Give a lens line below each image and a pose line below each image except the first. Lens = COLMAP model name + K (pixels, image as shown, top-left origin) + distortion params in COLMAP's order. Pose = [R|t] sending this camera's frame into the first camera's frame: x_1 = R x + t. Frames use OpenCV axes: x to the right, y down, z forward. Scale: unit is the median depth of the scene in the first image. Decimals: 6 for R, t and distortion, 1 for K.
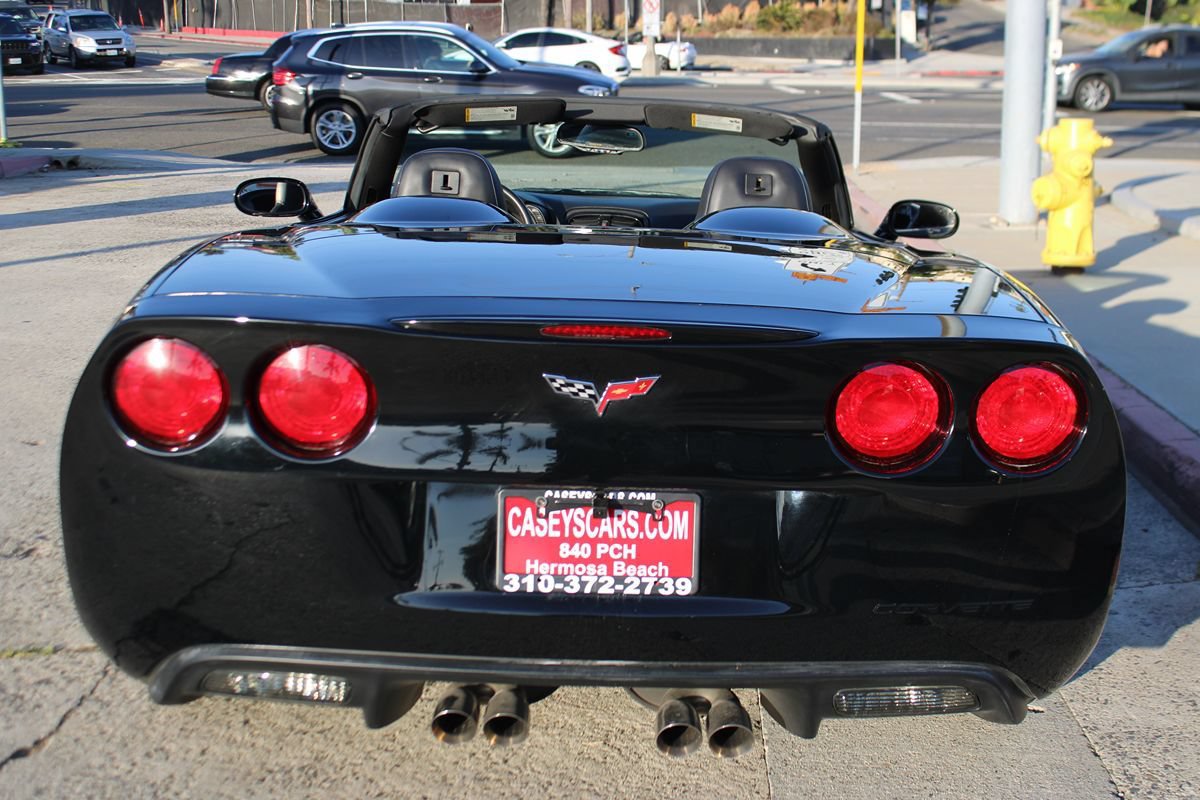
lens RADIAL K [[1618.6, 0, 594.5], [0, 1618.6, 401.4], [0, 0, 1]] dist [-0.034541, -0.014980]
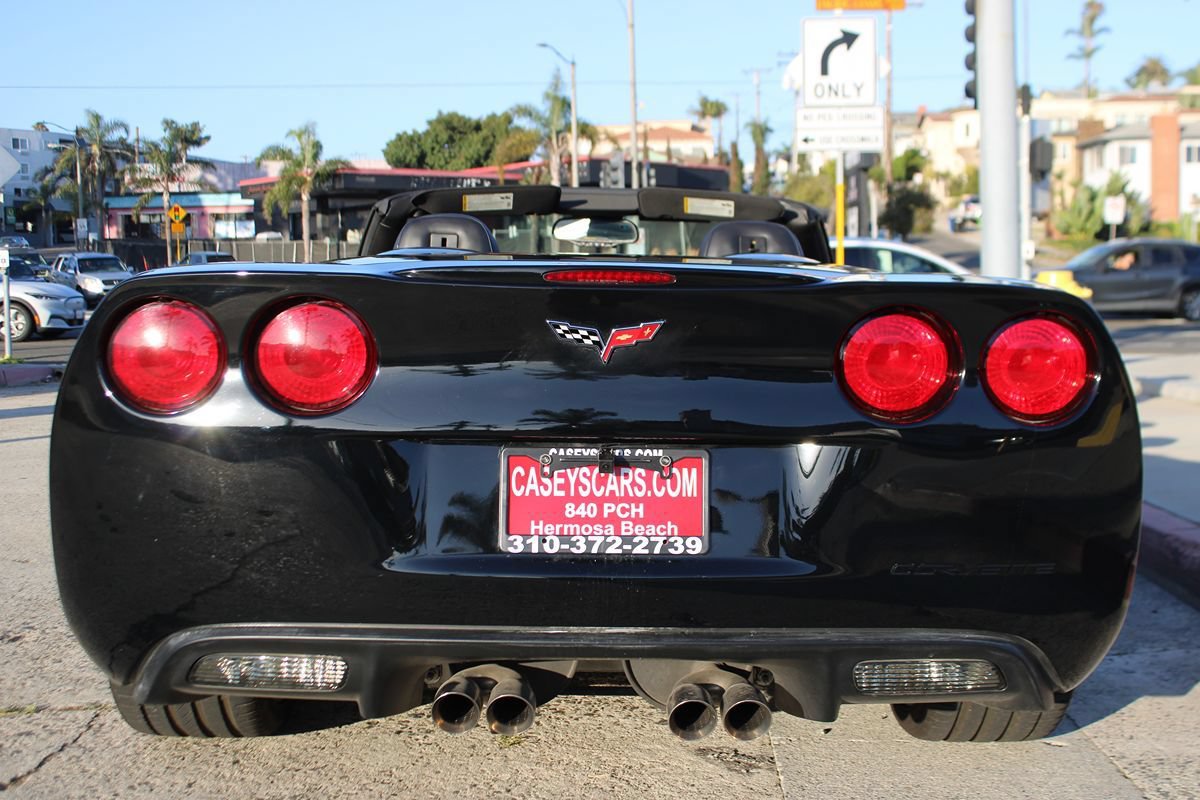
lens RADIAL K [[1587.2, 0, 600.0], [0, 1587.2, 400.0], [0, 0, 1]] dist [-0.035721, 0.009900]
pose [[0.999841, -0.013877, 0.011229, -0.009746], [0.015513, 0.986694, -0.161847, 0.170590], [-0.008834, 0.161996, 0.986752, 0.049486]]
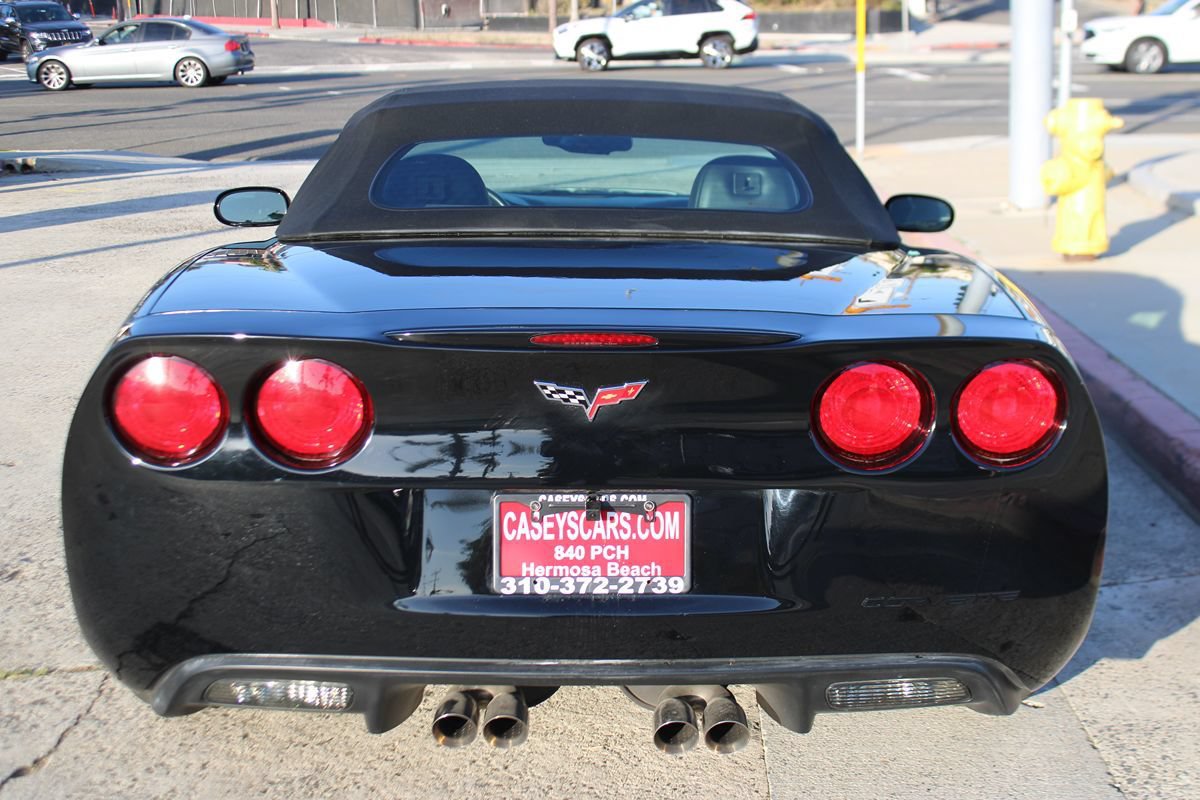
lens RADIAL K [[1757.5, 0, 600.0], [0, 1757.5, 400.0], [0, 0, 1]] dist [0.010040, -0.151753]
pose [[0.999697, -0.023929, 0.005753, 0.003048], [0.023951, 0.999706, -0.003804, 0.000043], [-0.005661, 0.003941, 0.999976, -0.108217]]
